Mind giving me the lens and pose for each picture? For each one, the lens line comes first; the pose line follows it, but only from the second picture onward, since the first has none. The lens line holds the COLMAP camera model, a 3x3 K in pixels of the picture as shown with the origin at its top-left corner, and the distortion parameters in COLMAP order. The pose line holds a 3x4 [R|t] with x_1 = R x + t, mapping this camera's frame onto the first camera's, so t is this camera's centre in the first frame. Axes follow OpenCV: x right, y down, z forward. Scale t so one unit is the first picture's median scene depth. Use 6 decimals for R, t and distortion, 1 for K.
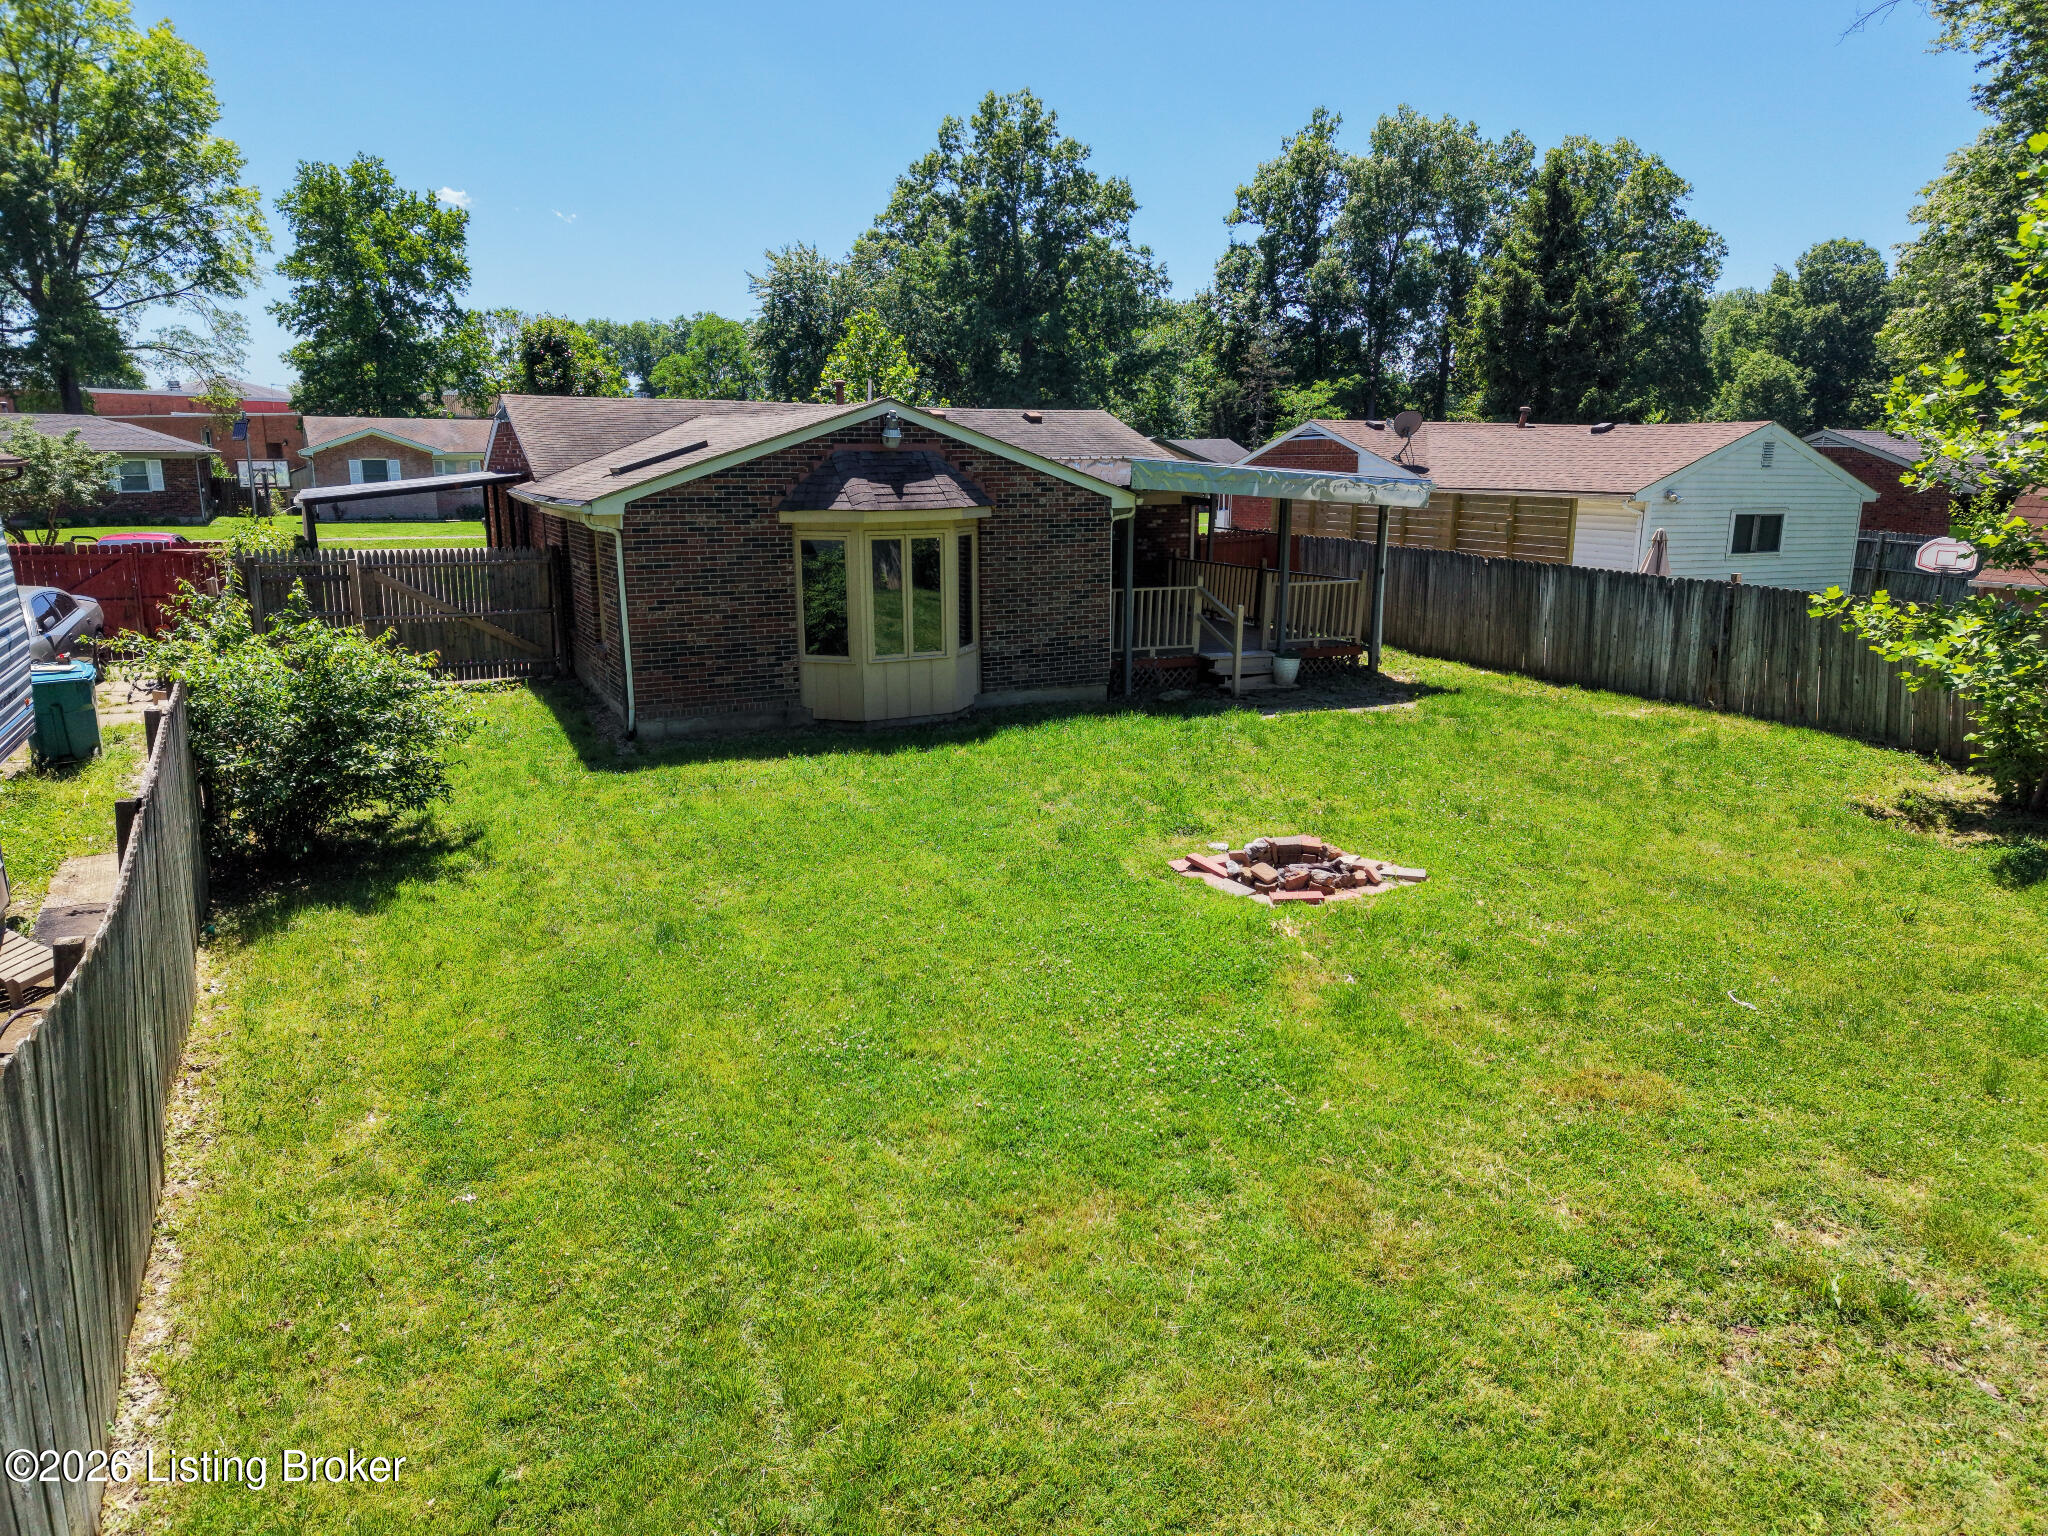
lens RADIAL K [[1376.8, 0, 1033.1], [0, 1376.8, 732.1], [0, 0, 1]] dist [0.007369, 0.000024]
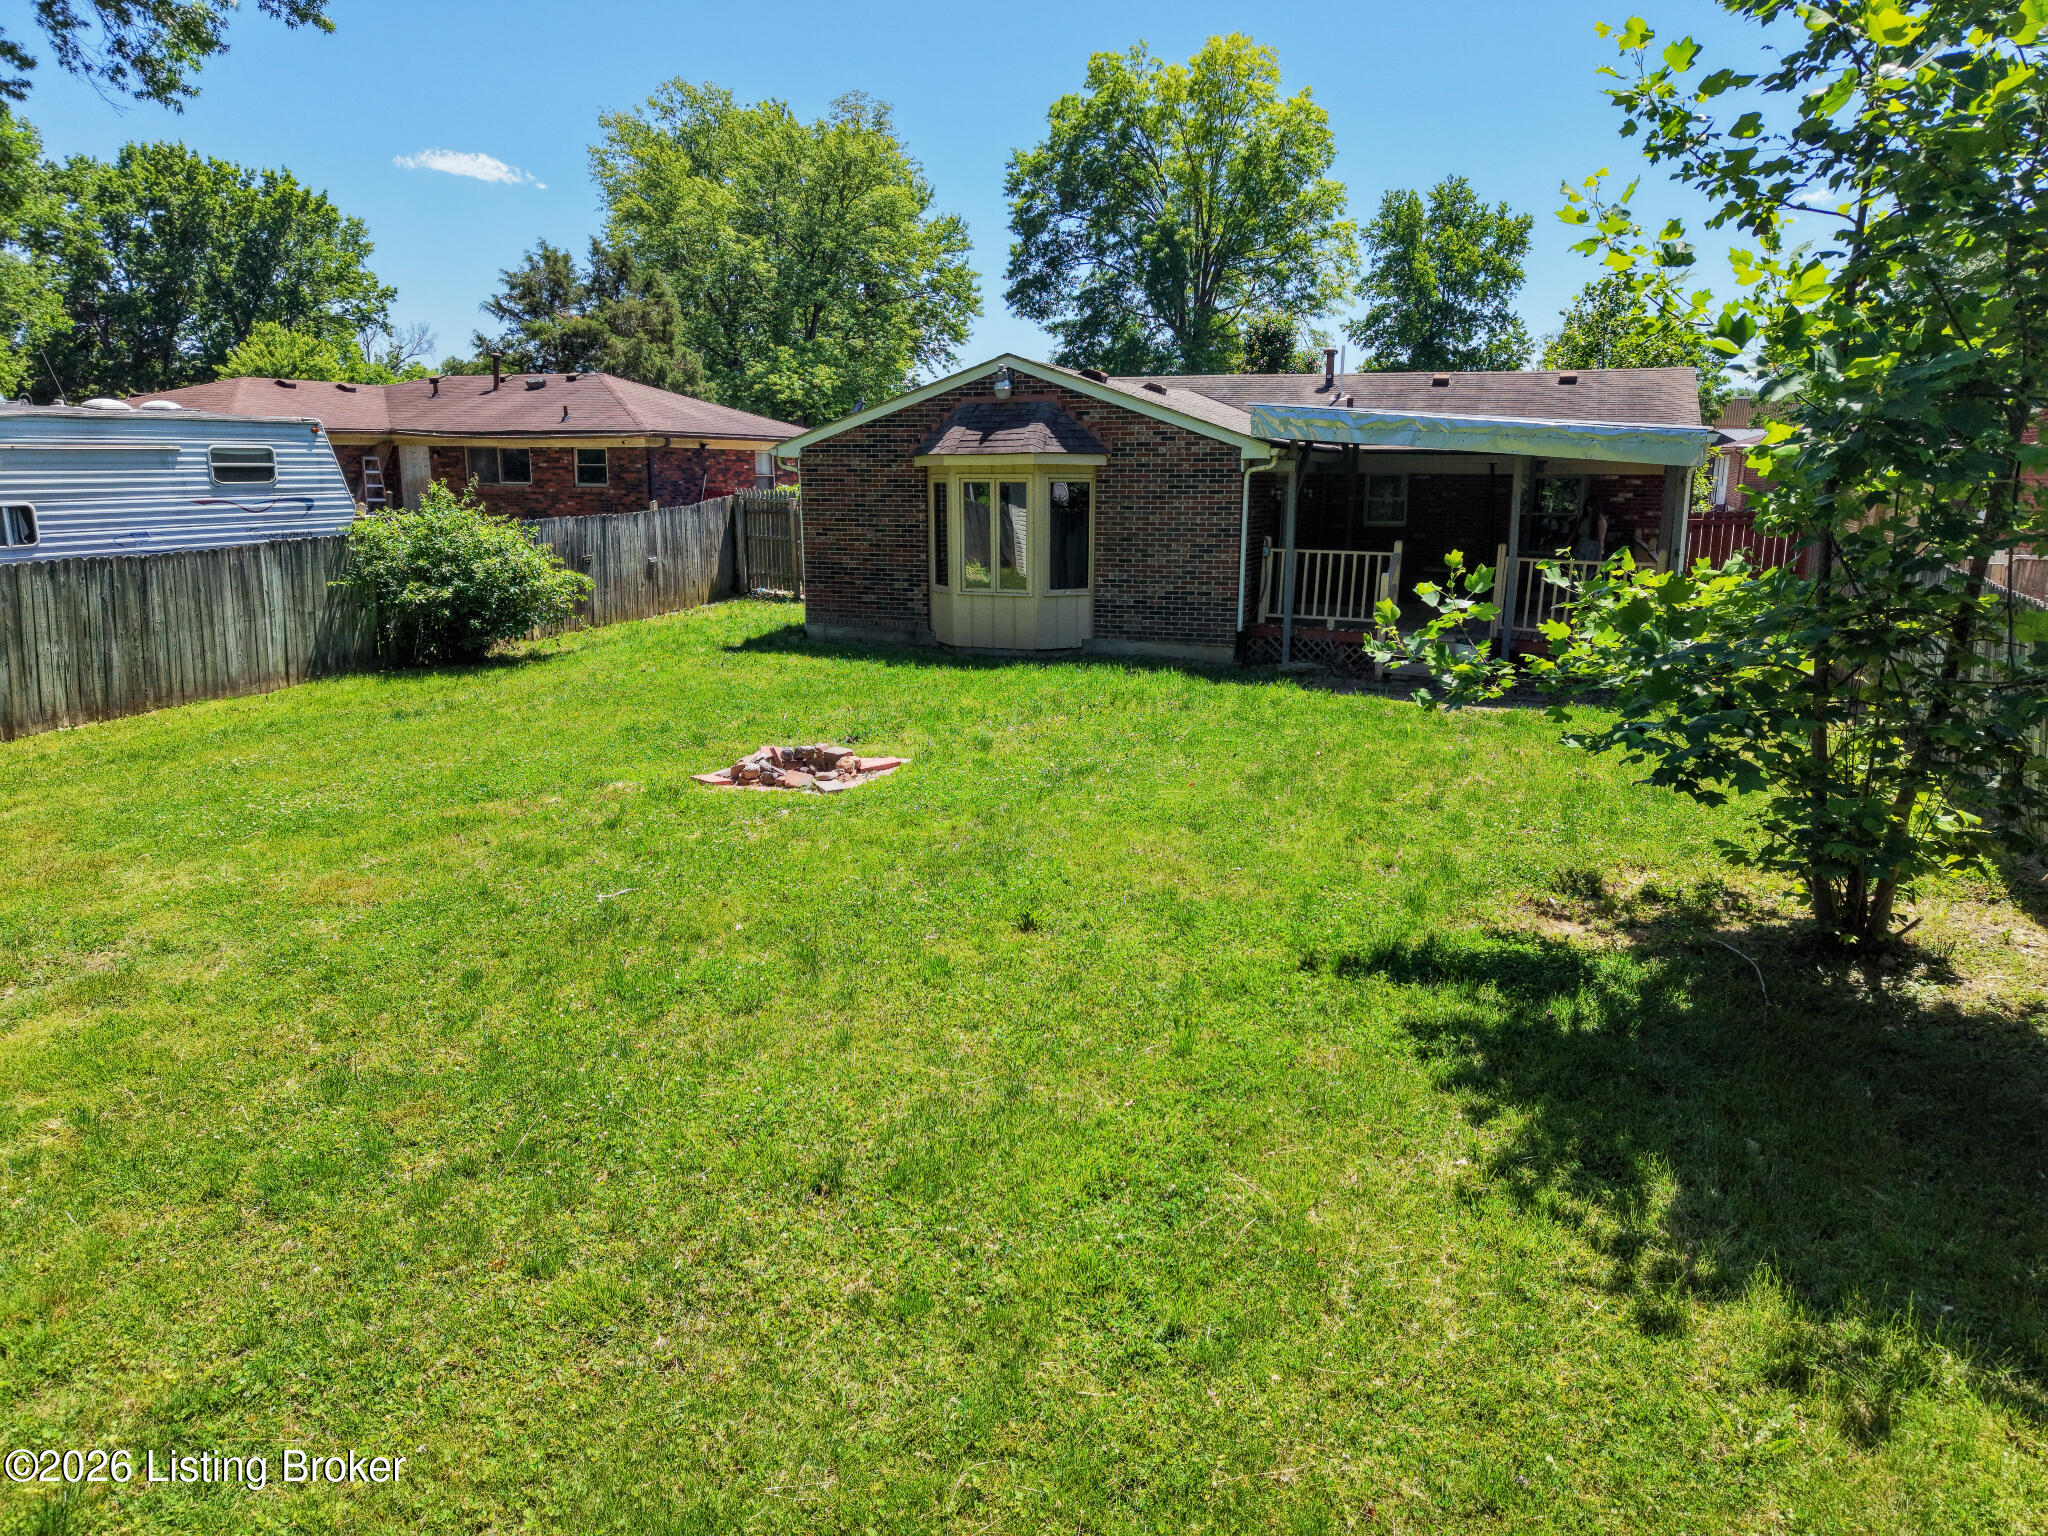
lens RADIAL K [[1371.4, 0, 1024.0], [0, 1371.4, 768.0], [0, 0, 1]] dist [-0.017998, -0.000418]
pose [[0.668745, 0.160616, -0.725935, 0.693722], [-0.147268, 0.985657, 0.082415, -0.009618], [0.728761, 0.051792, 0.682807, 0.269790]]
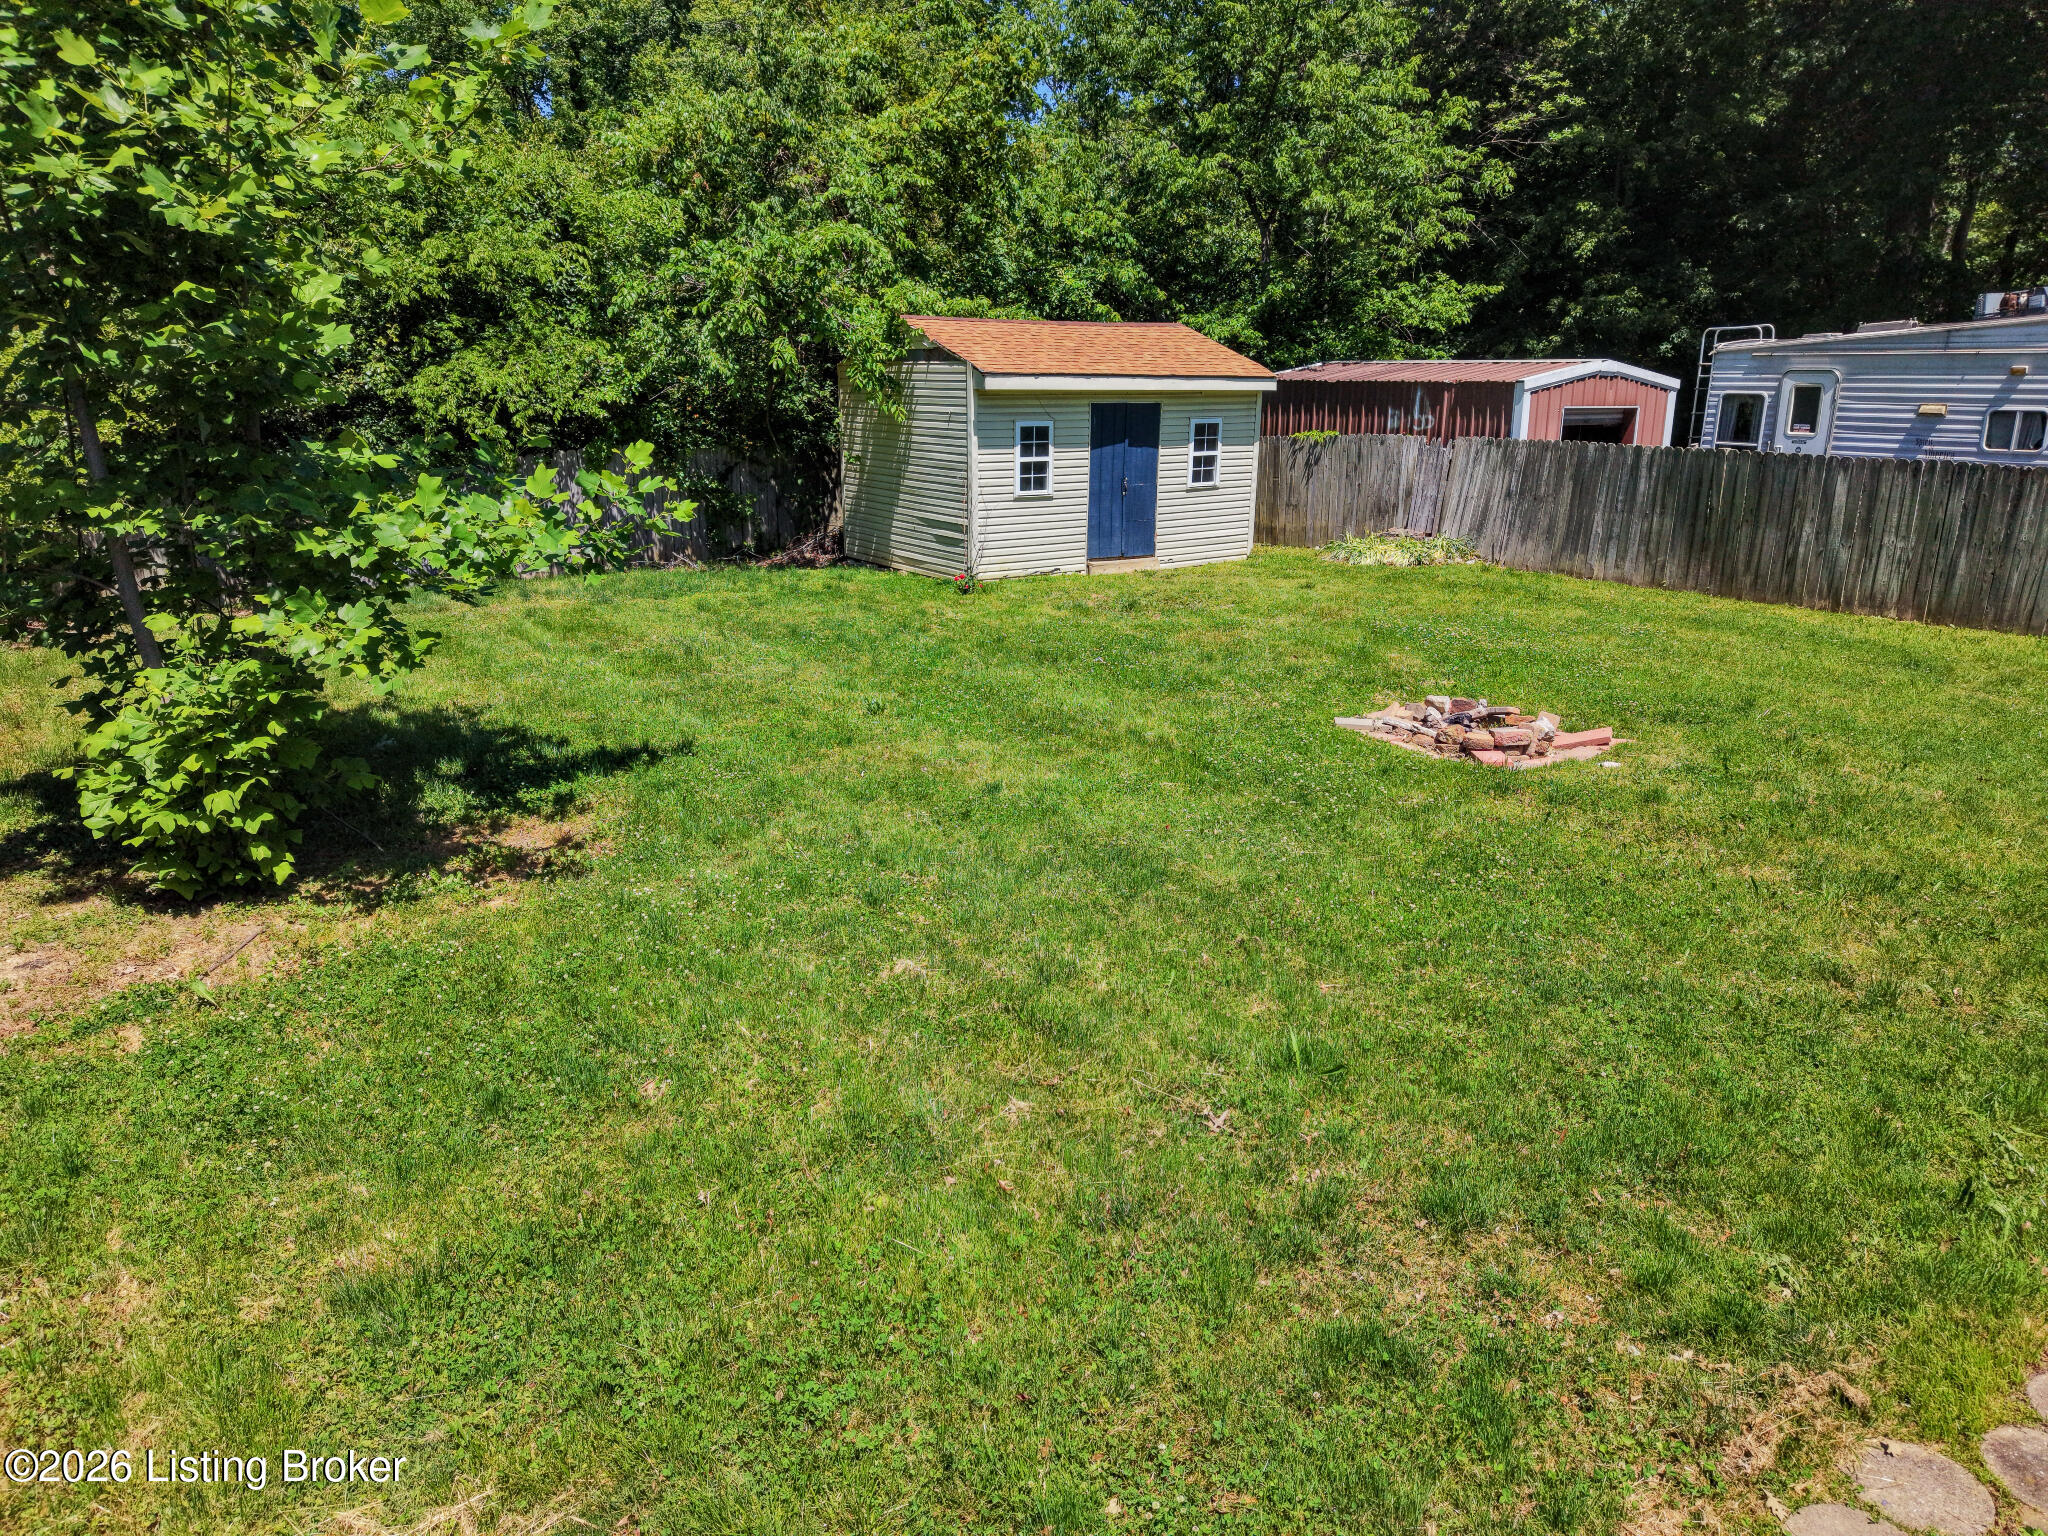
lens RADIAL K [[1376.8, 0, 1033.1], [0, 1376.8, 732.1], [0, 0, 1]] dist [0.007369, 0.000024]
pose [[-0.992857, 0.015486, -0.118305, 0.376582], [-0.037721, 0.899945, 0.434369, -0.172148], [0.113195, 0.435729, -0.892932, 1.127869]]
